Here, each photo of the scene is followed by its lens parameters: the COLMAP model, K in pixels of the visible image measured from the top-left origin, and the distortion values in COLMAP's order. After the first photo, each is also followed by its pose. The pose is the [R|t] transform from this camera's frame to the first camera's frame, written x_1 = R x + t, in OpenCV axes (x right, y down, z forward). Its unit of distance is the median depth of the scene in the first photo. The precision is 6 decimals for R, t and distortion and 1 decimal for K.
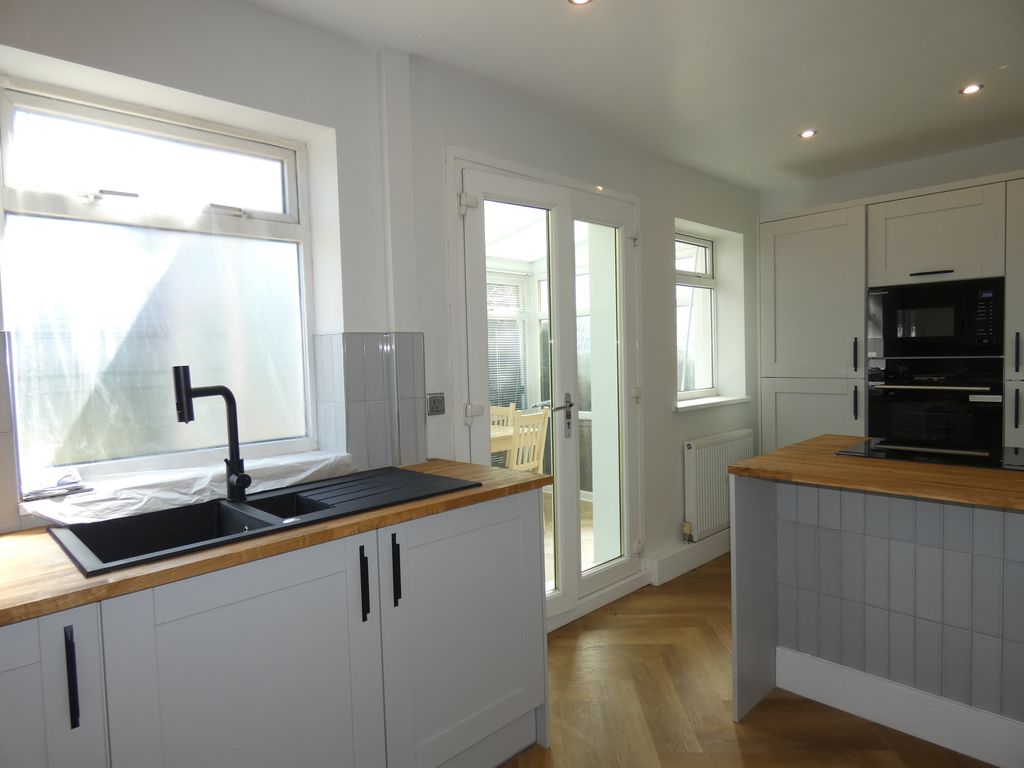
lens RADIAL K [[618.5, 0, 512.0], [0, 618.5, 382.5], [0, 0, 1]] dist [0.010257, -0.007009]
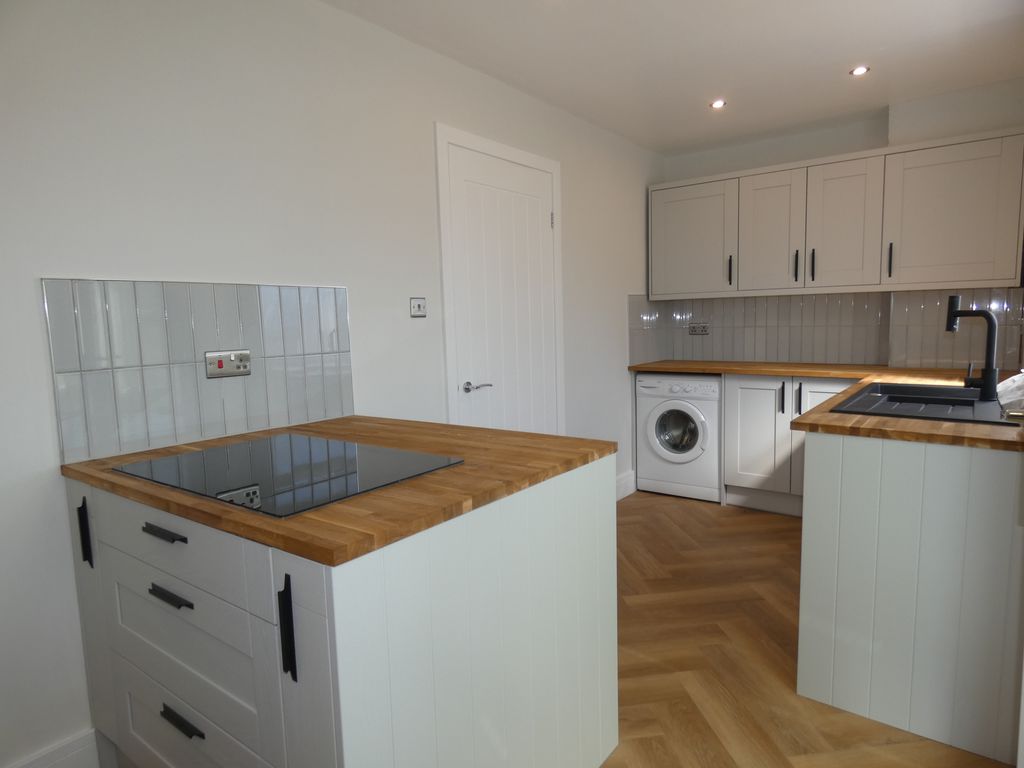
lens RADIAL K [[618.5, 0, 515.8], [0, 618.5, 375.2], [0, 0, 1]] dist [0.010257, -0.007009]
pose [[-0.984563, 0.064998, -0.162515, 0.440441], [0.041131, 0.988410, 0.146131, -0.055863], [0.170130, 0.137191, -0.975825, 1.276967]]
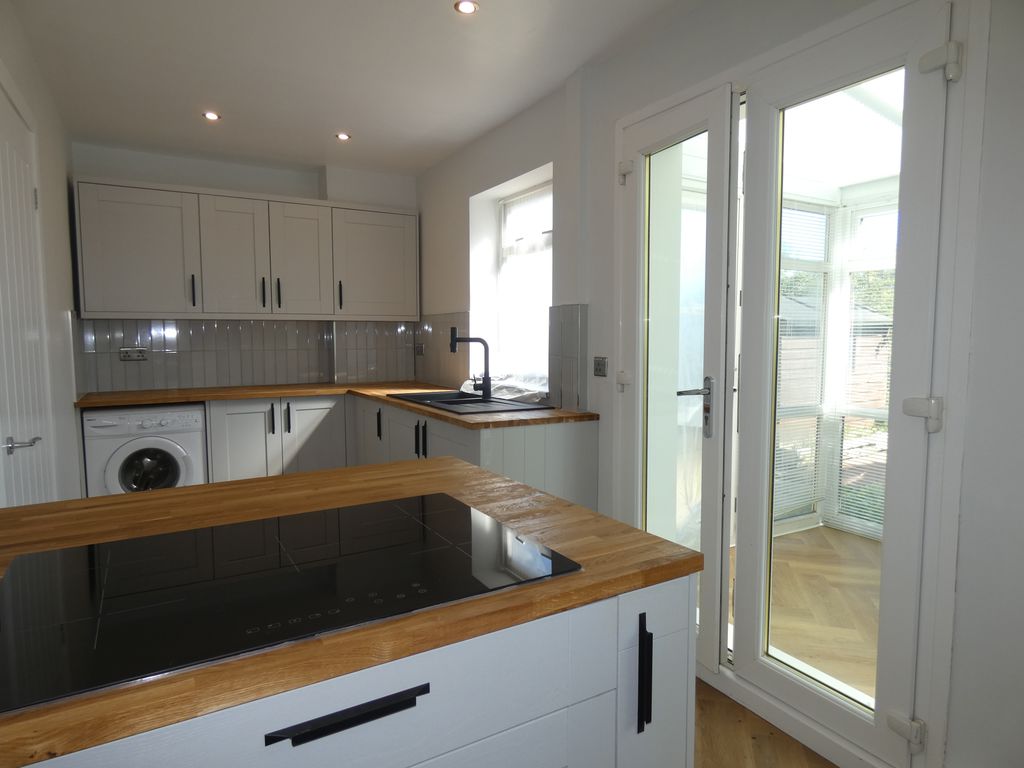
lens RADIAL K [[618.5, 0, 505.5], [0, 618.5, 381.6], [0, 0, 1]] dist [0.010257, -0.007009]
pose [[-0.237509, 0.102517, -0.965961, 0.839462], [-0.039615, 0.992566, 0.115081, -0.051515], [0.970577, 0.065600, -0.231682, 0.919351]]
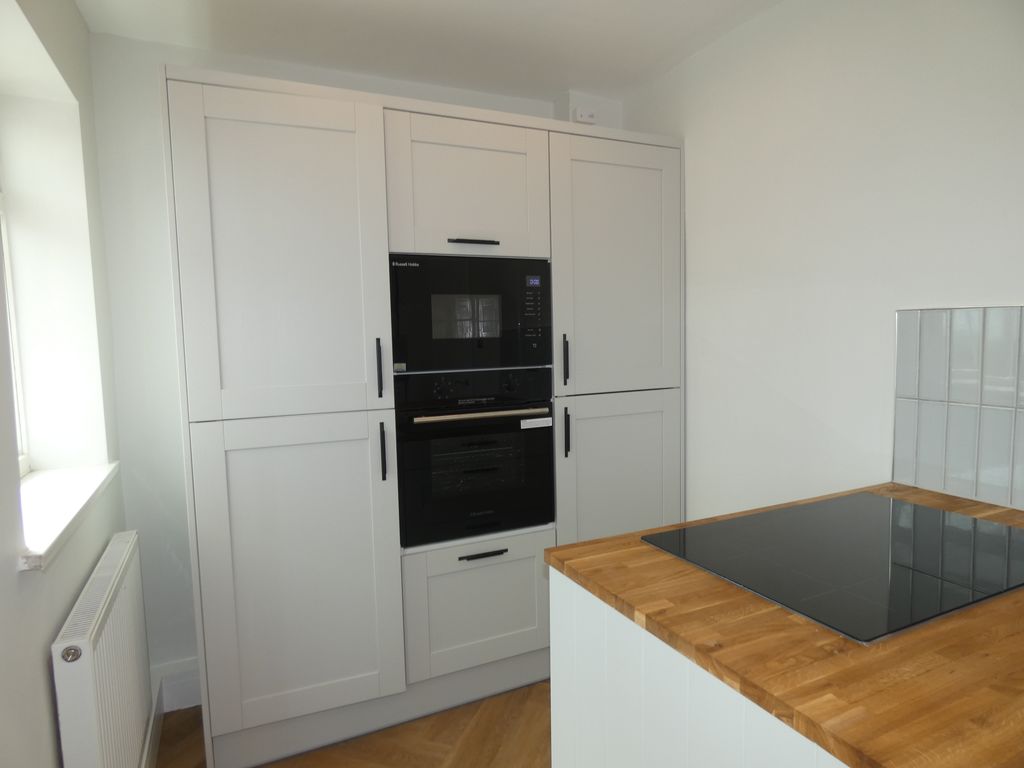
lens RADIAL K [[618.5, 0, 509.7], [0, 618.5, 388.1], [0, 0, 1]] dist [0.010257, -0.007009]
pose [[0.322351, -0.057229, 0.944889, 0.059878], [0.064291, 0.997190, 0.038464, -0.046411], [-0.944434, 0.048349, 0.325125, 0.794635]]
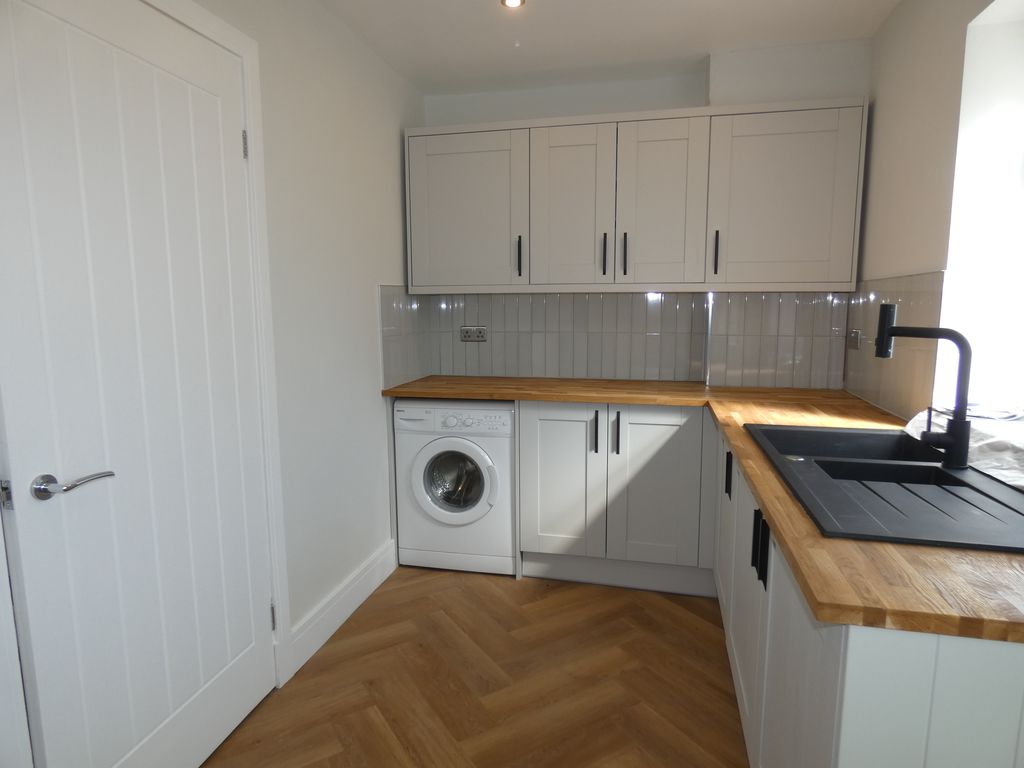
lens RADIAL K [[618.5, 0, 509.0], [0, 618.5, 374.6], [0, 0, 1]] dist [0.010257, -0.007009]
pose [[-0.834156, 0.095474, -0.543201, 0.310496], [0.000032, 0.984911, 0.173060, -0.050108], [0.551528, 0.144342, -0.821573, 0.826207]]
